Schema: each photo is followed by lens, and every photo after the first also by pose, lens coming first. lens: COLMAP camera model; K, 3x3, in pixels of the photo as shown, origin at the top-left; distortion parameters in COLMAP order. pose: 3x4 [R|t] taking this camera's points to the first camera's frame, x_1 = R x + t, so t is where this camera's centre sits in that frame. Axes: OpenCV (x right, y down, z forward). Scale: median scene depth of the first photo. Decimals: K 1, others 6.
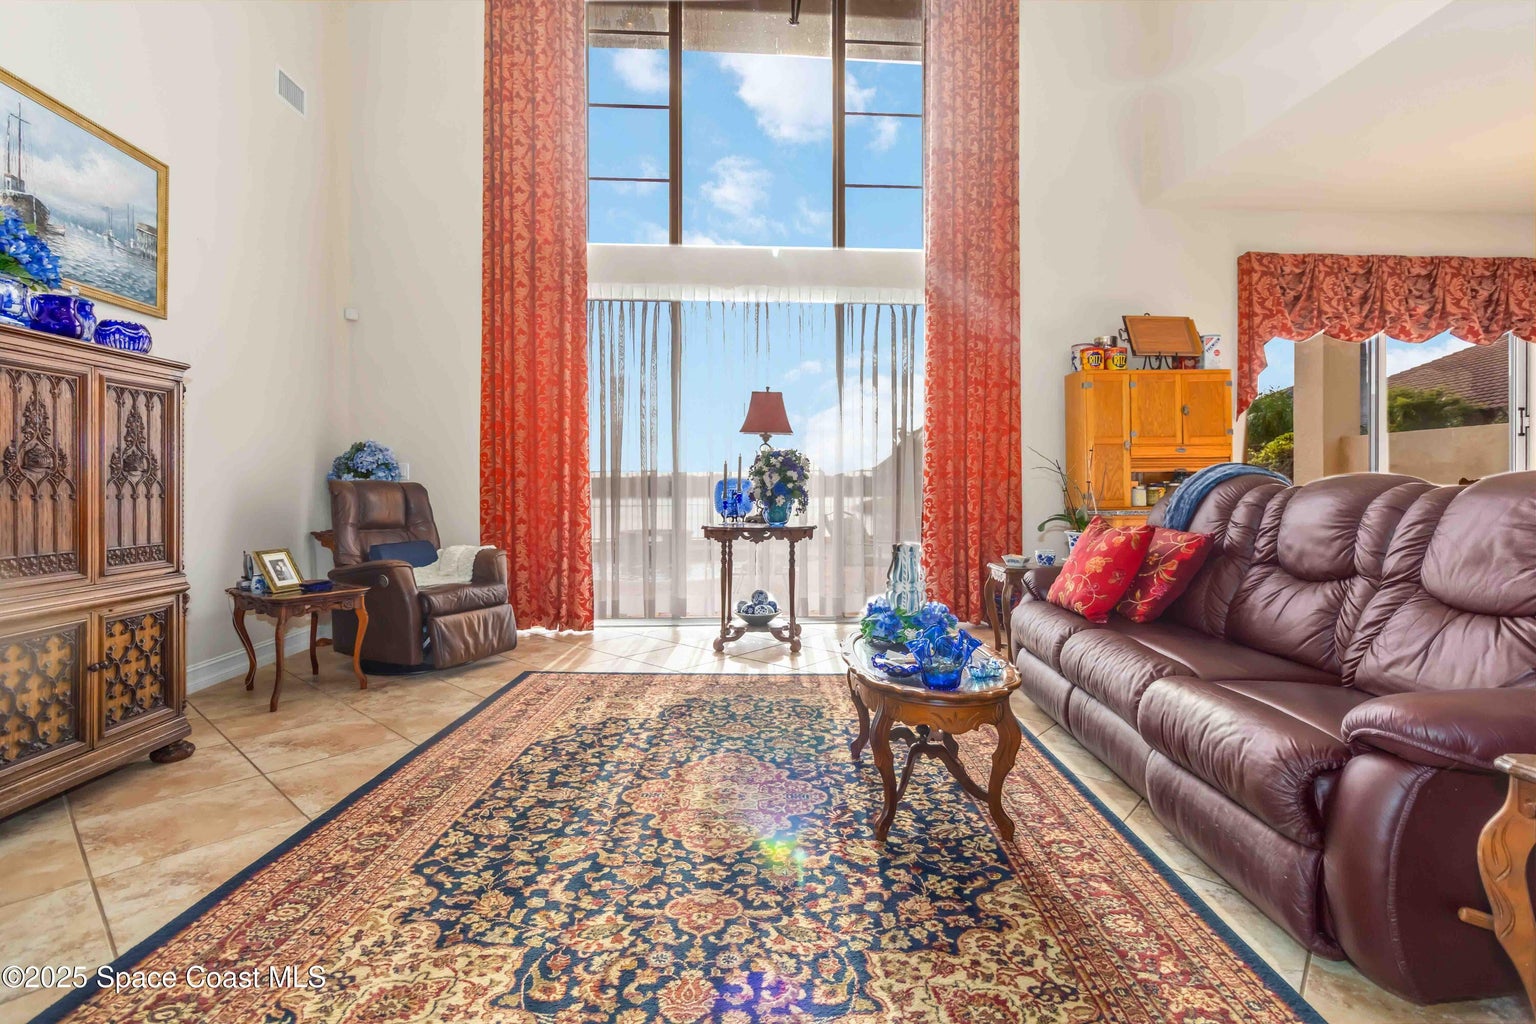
lens RADIAL K [[719.0, 0, 768.4], [0, 719.0, 506.1], [0, 0, 1]] dist [0.000766, 0.000660]
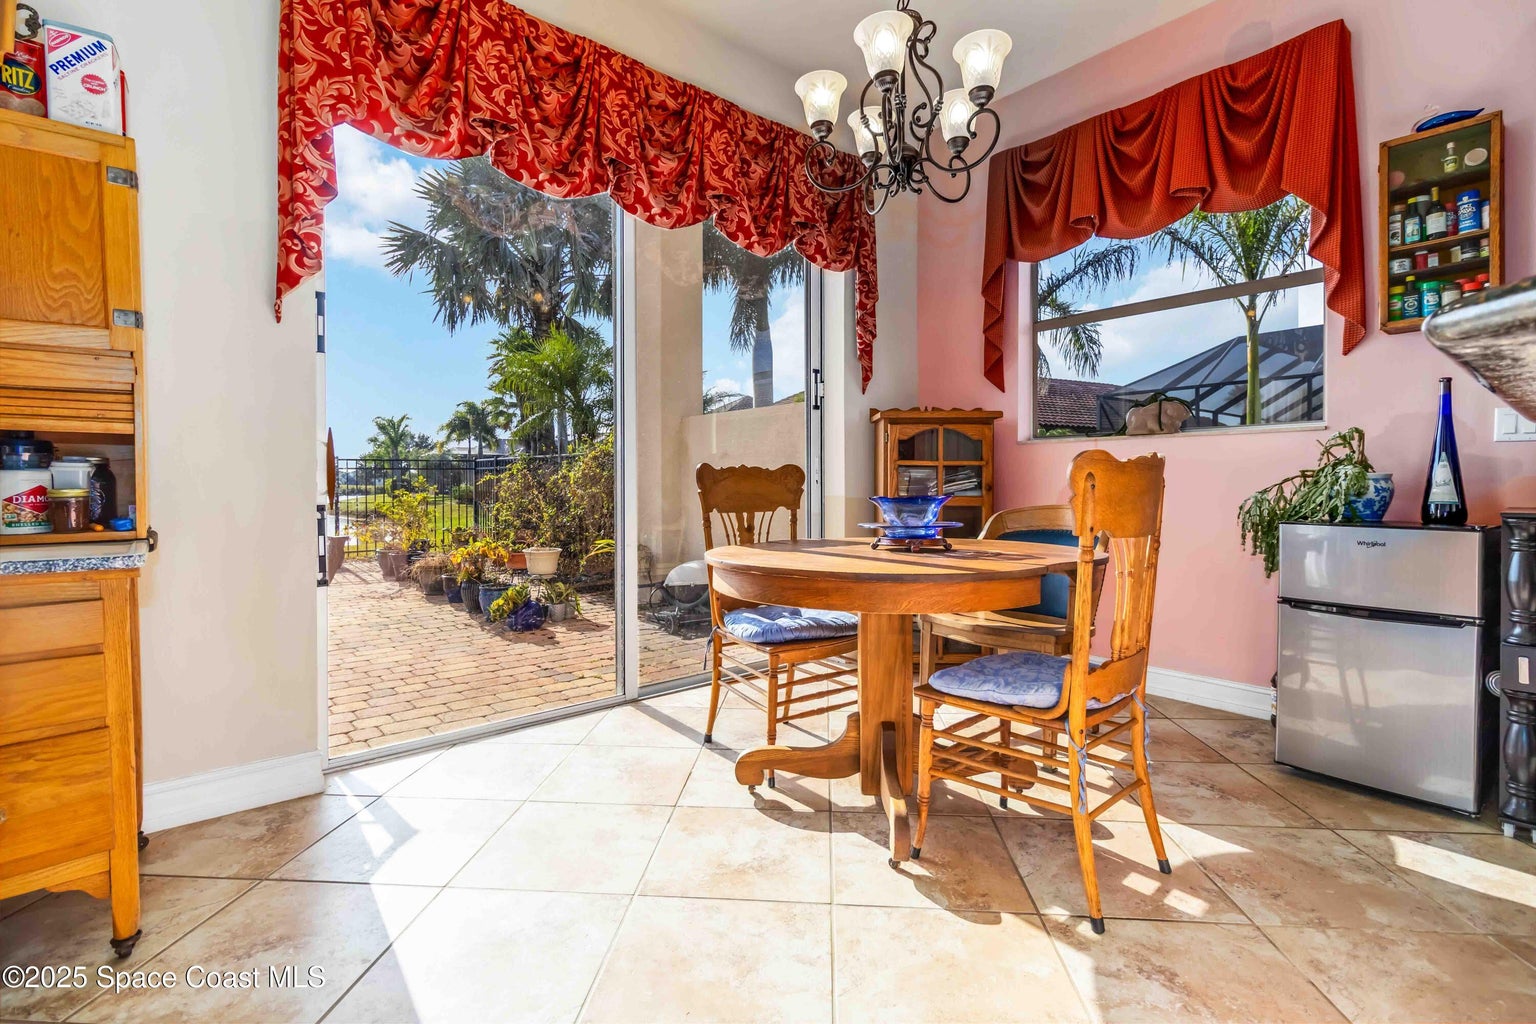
lens RADIAL K [[719.0, 0, 768.3], [0, 719.0, 505.1], [0, 0, 1]] dist [0.000766, 0.000660]
pose [[0.797468, -0.017111, 0.603119, 0.626299], [0.009388, 0.999829, 0.015954, -0.015985], [-0.603288, -0.007061, 0.797492, 0.500939]]
